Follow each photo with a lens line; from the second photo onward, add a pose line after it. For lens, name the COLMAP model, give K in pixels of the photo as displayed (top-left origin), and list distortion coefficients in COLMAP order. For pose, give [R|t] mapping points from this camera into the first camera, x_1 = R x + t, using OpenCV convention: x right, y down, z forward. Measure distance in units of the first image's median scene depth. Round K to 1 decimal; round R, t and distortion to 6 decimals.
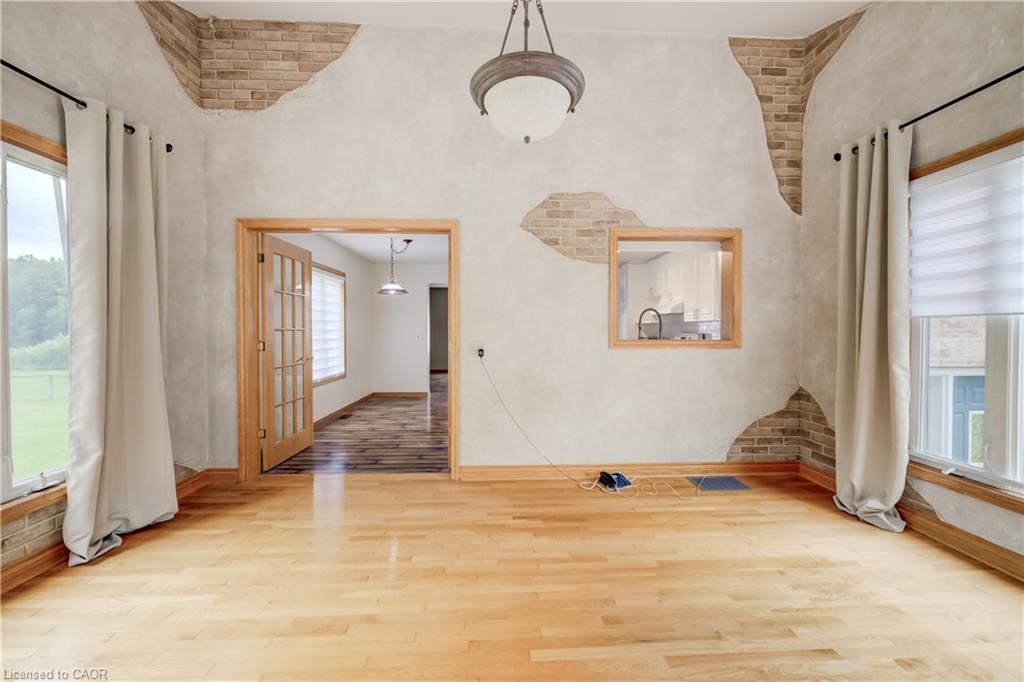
lens RADIAL K [[406.2, 0, 512.0], [0, 406.2, 341.0], [0, 0, 1]] dist [0.000096, 0.000189]
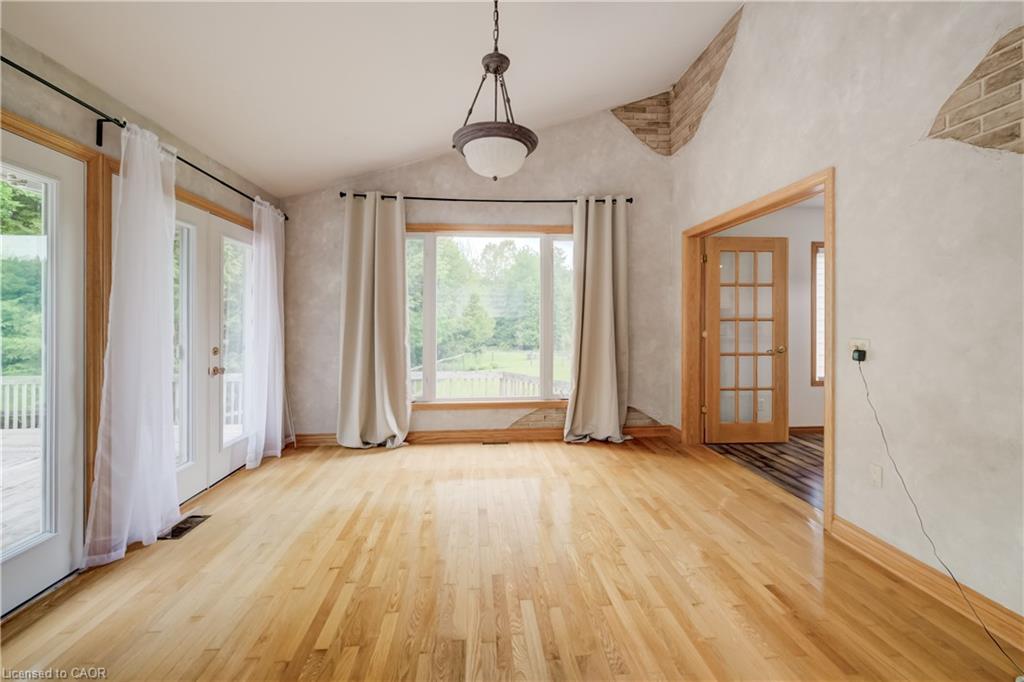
lens RADIAL K [[414.6, 0, 509.2], [0, 414.6, 318.6], [0, 0, 1]] dist [-0.000639, 0.000094]
pose [[0.041515, -0.002486, -0.999135, 0.608120], [-0.023994, 0.999706, -0.003485, -0.015097], [0.998850, 0.024118, 0.041443, 0.434275]]
